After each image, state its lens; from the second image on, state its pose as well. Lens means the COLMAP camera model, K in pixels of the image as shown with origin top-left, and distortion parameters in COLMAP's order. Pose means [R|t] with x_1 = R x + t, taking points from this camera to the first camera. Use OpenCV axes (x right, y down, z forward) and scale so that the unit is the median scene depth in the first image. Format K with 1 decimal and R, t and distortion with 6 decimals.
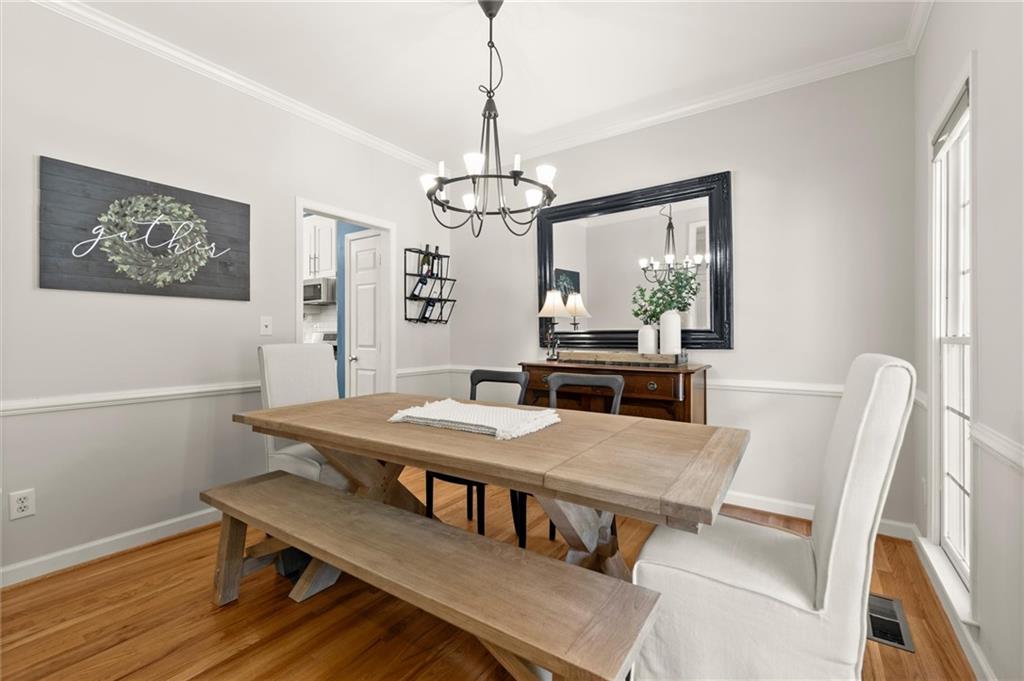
lens RADIAL K [[444.2, 0, 511.3], [0, 444.2, 336.6], [0, 0, 1]] dist [0.002320, -0.000592]
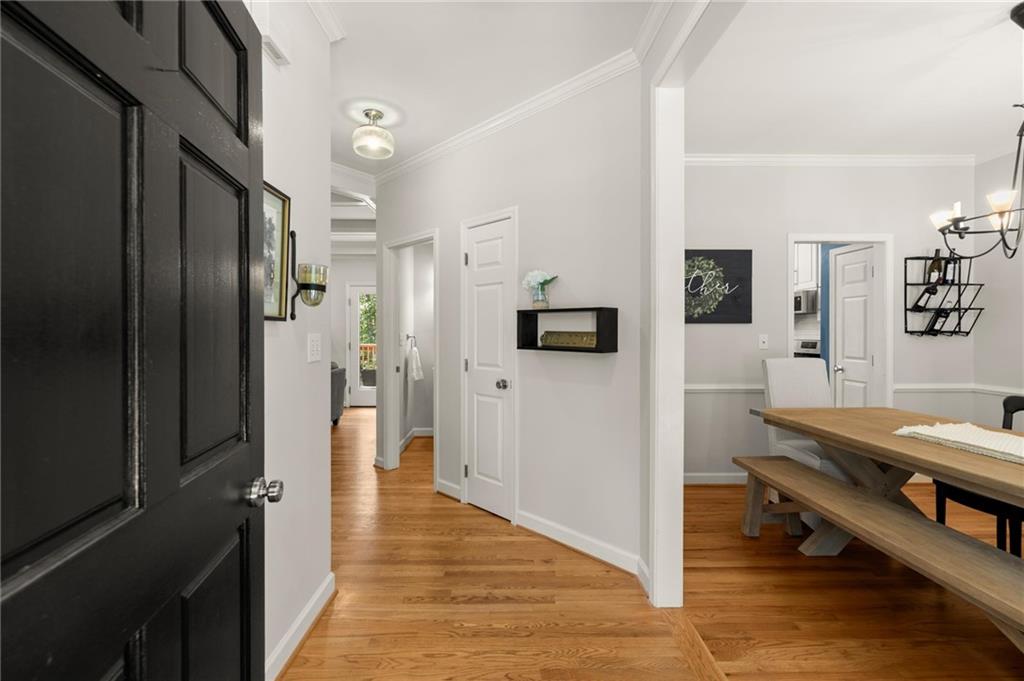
lens RADIAL K [[444.2, 0, 504.3], [0, 444.2, 333.2], [0, 0, 1]] dist [0.002320, -0.000592]
pose [[0.576558, 0.001525, -0.817055, 0.049313], [-0.001234, 0.999999, 0.000996, -0.040409], [0.817055, 0.000434, 0.576559, -0.279619]]
